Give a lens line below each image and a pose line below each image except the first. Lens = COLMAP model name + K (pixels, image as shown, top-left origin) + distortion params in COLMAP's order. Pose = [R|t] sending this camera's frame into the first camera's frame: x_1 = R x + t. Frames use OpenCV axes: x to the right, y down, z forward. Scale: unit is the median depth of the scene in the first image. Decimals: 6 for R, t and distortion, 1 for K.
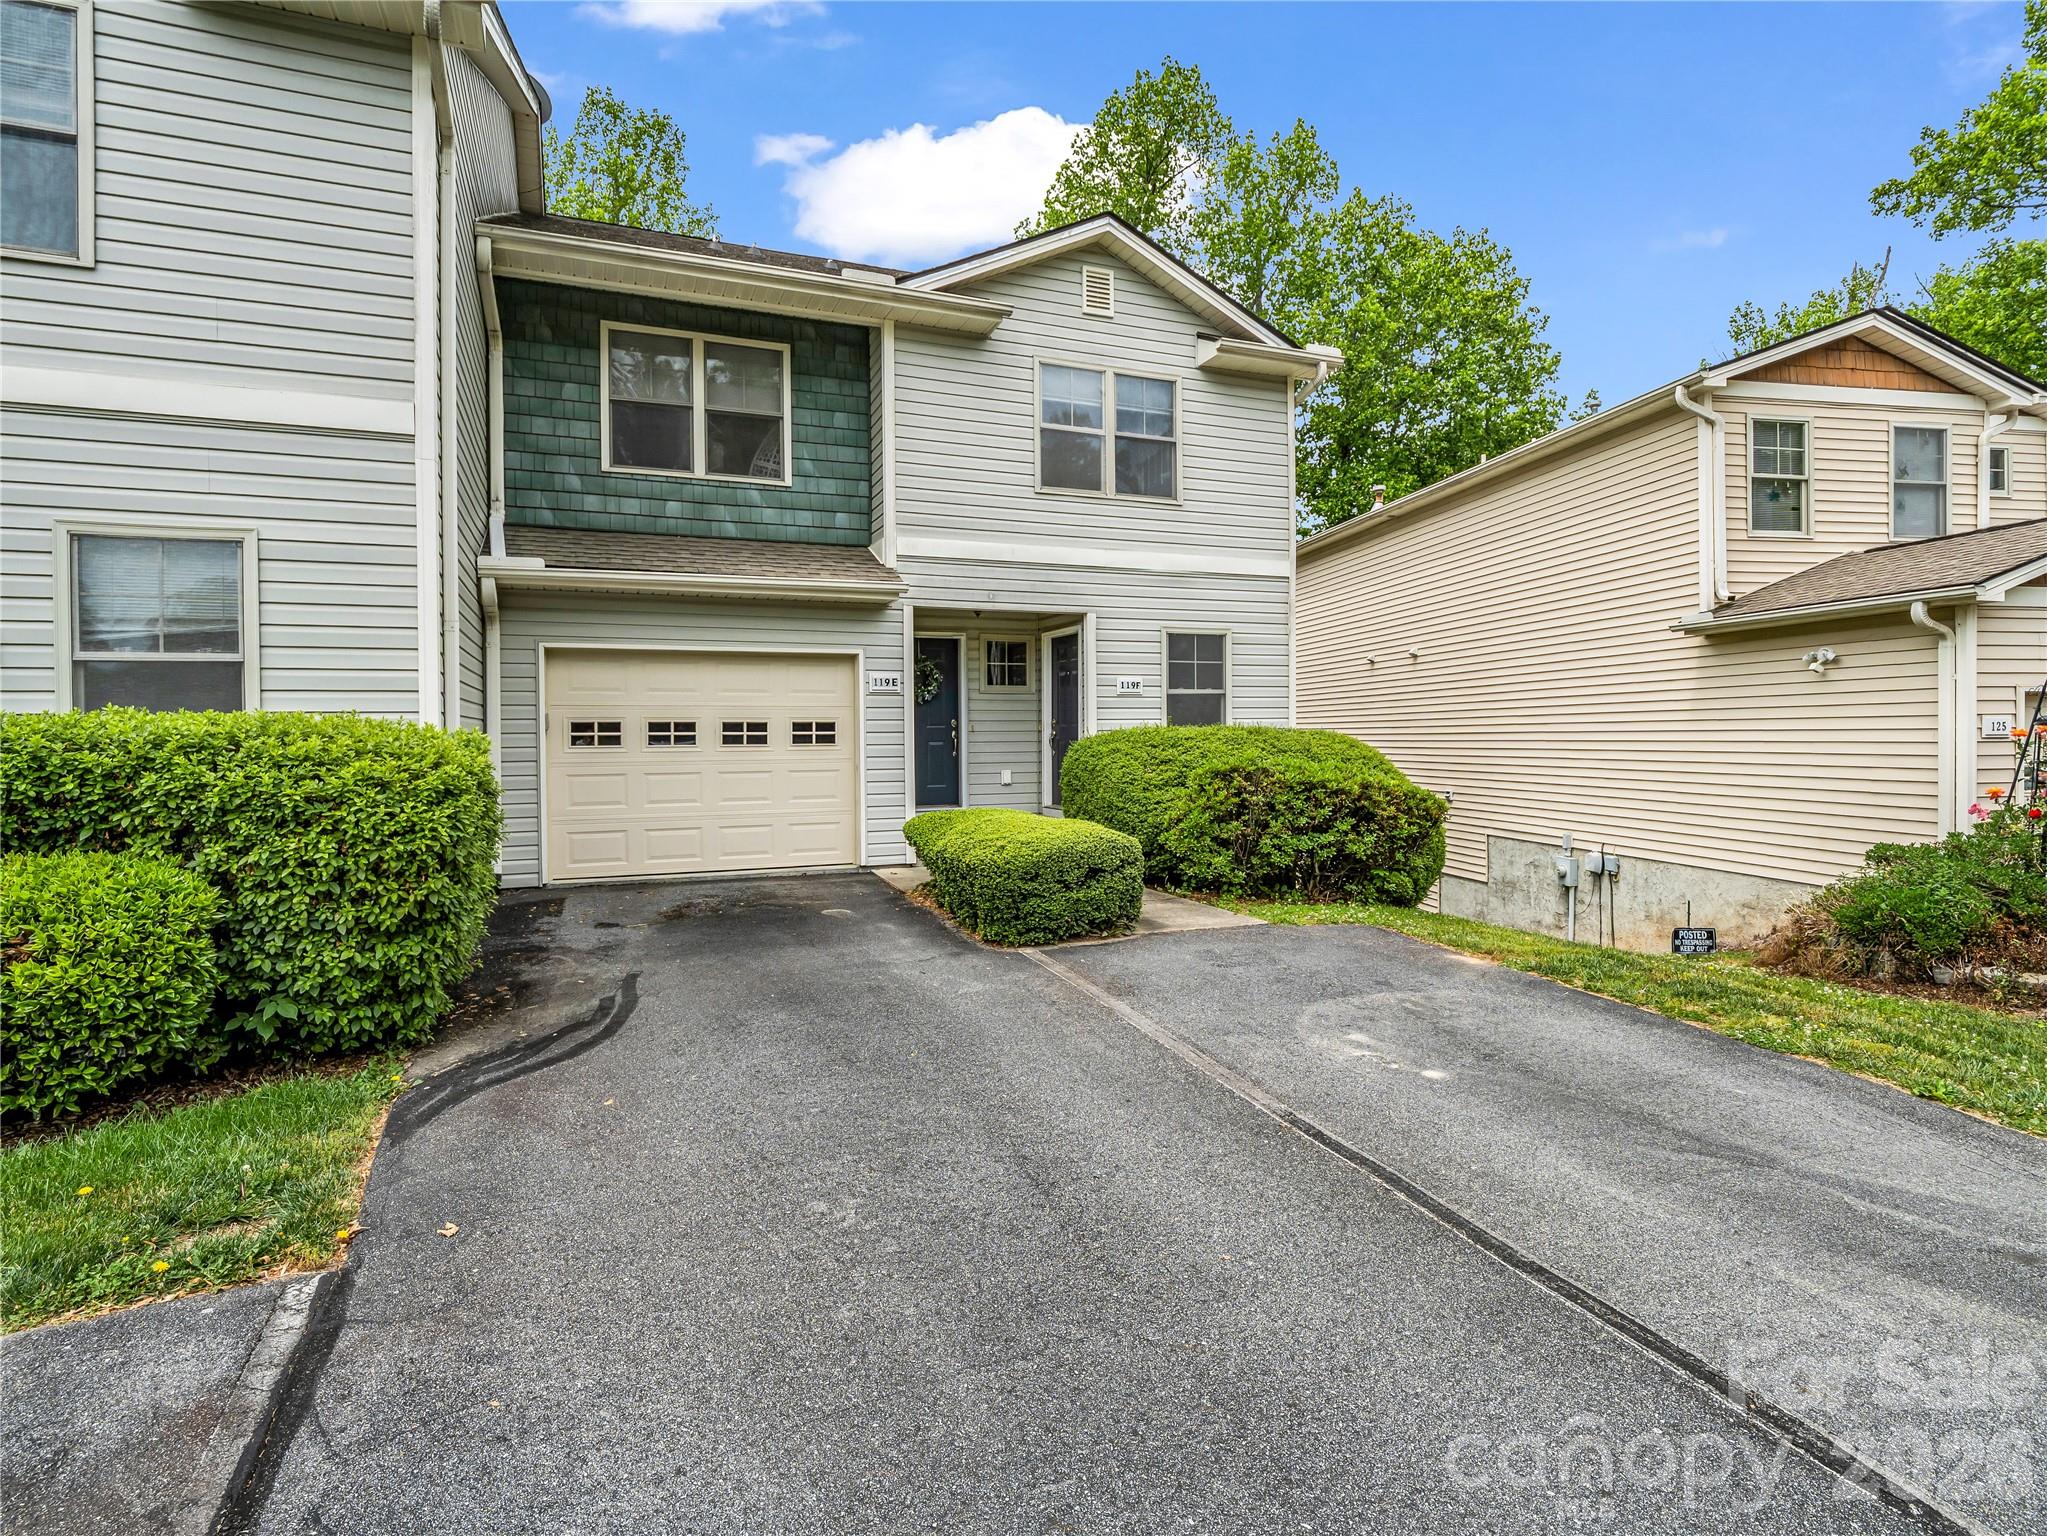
lens RADIAL K [[990.8, 0, 1116.9], [0, 990.8, 746.8], [0, 0, 1]] dist [-0.016059, 0.000194]
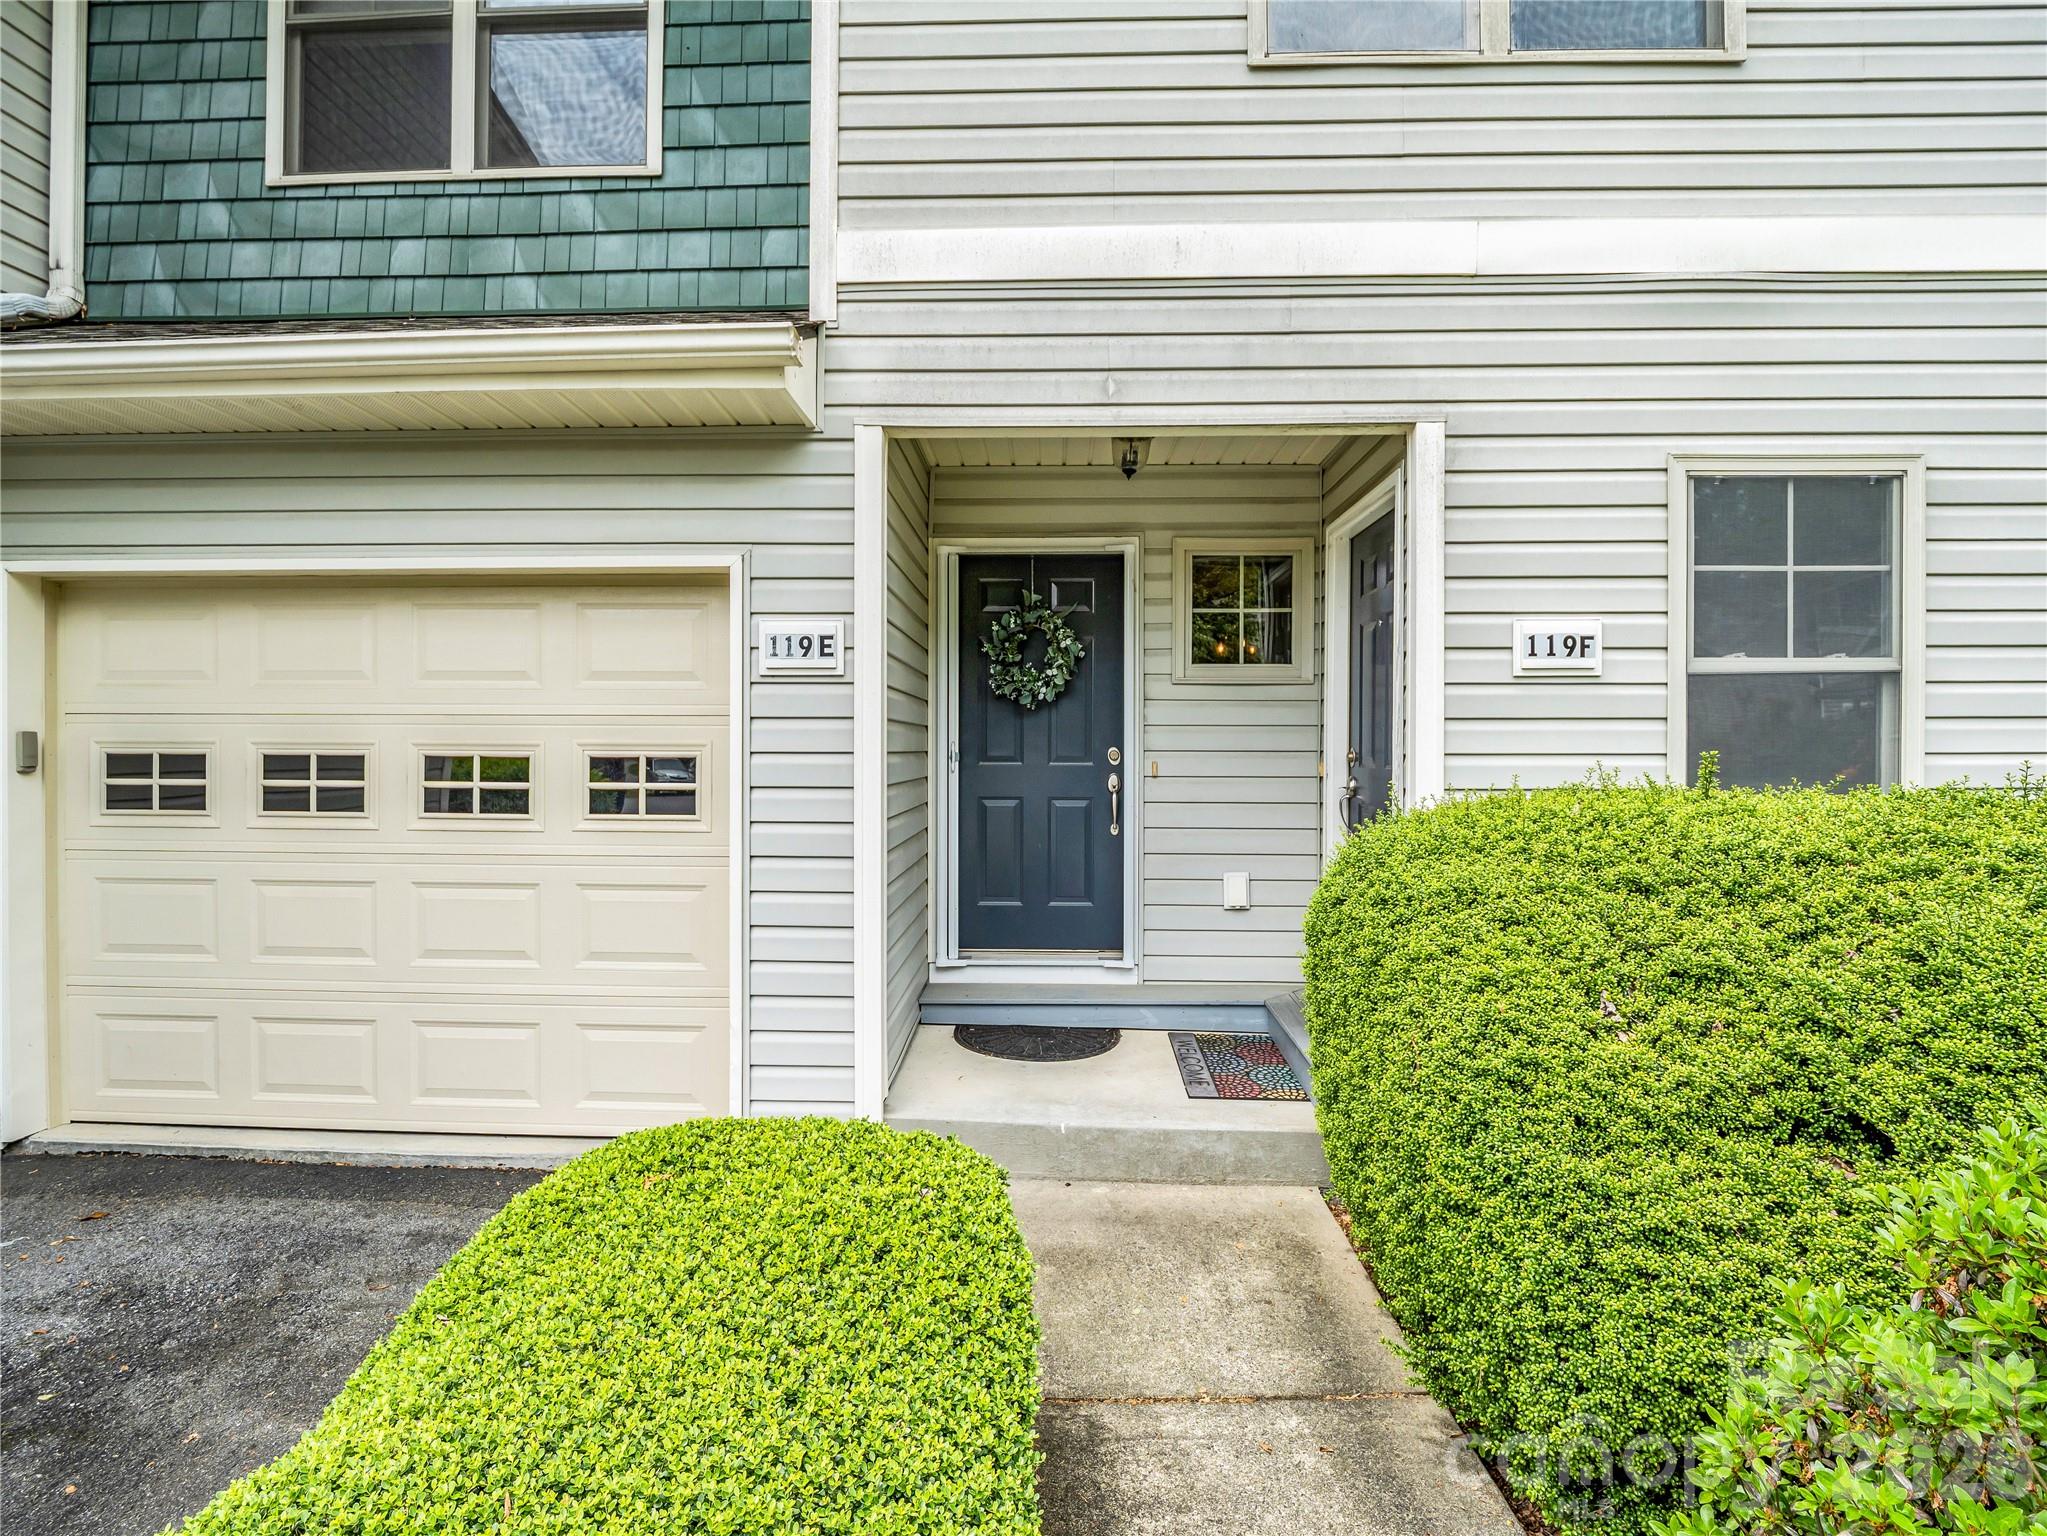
lens RADIAL K [[1136.3, 0, 1108.4], [0, 1136.3, 751.3], [0, 0, 1]] dist [-0.013145, -0.002023]
pose [[0.921114, 0.009248, -0.389184, 0.024133], [-0.014124, 0.999853, -0.009672, -0.025307], [0.389037, 0.014406, 0.921109, 0.666421]]
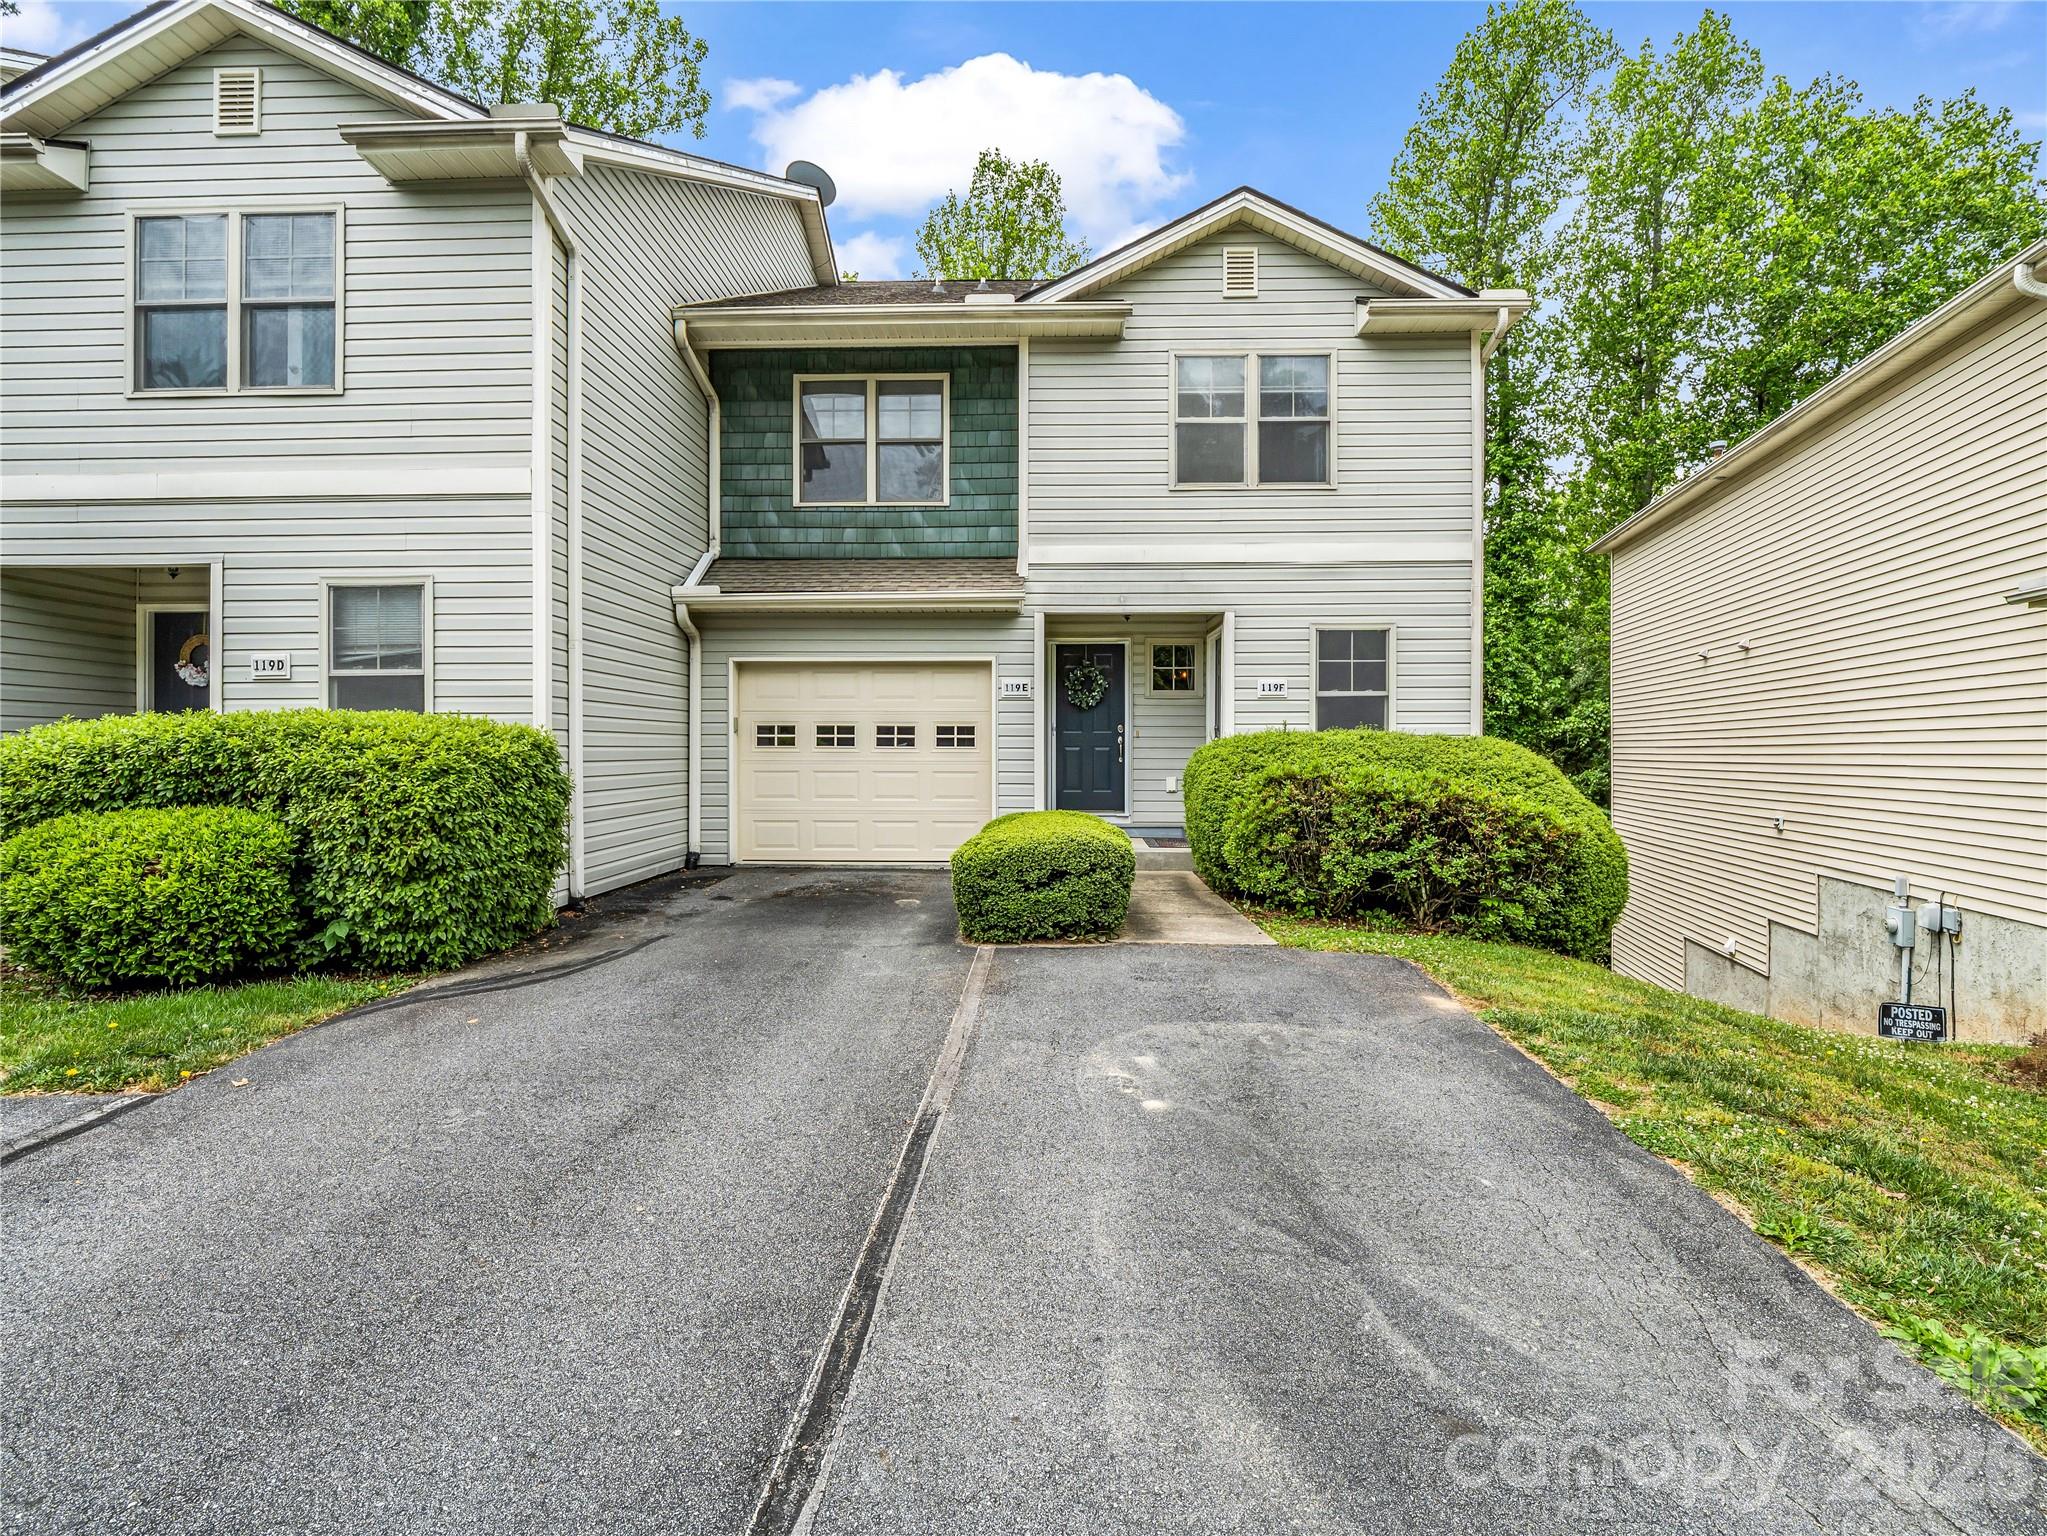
lens RADIAL K [[1024.3, 0, 1087.5], [0, 1024.3, 760.9], [0, 0, 1]] dist [-0.018922, 0.001654]
pose [[0.915949, 0.014010, -0.401051, 0.262001], [-0.013713, 0.999899, 0.003611, 0.006382], [0.401061, 0.002193, 0.916049, 0.050162]]
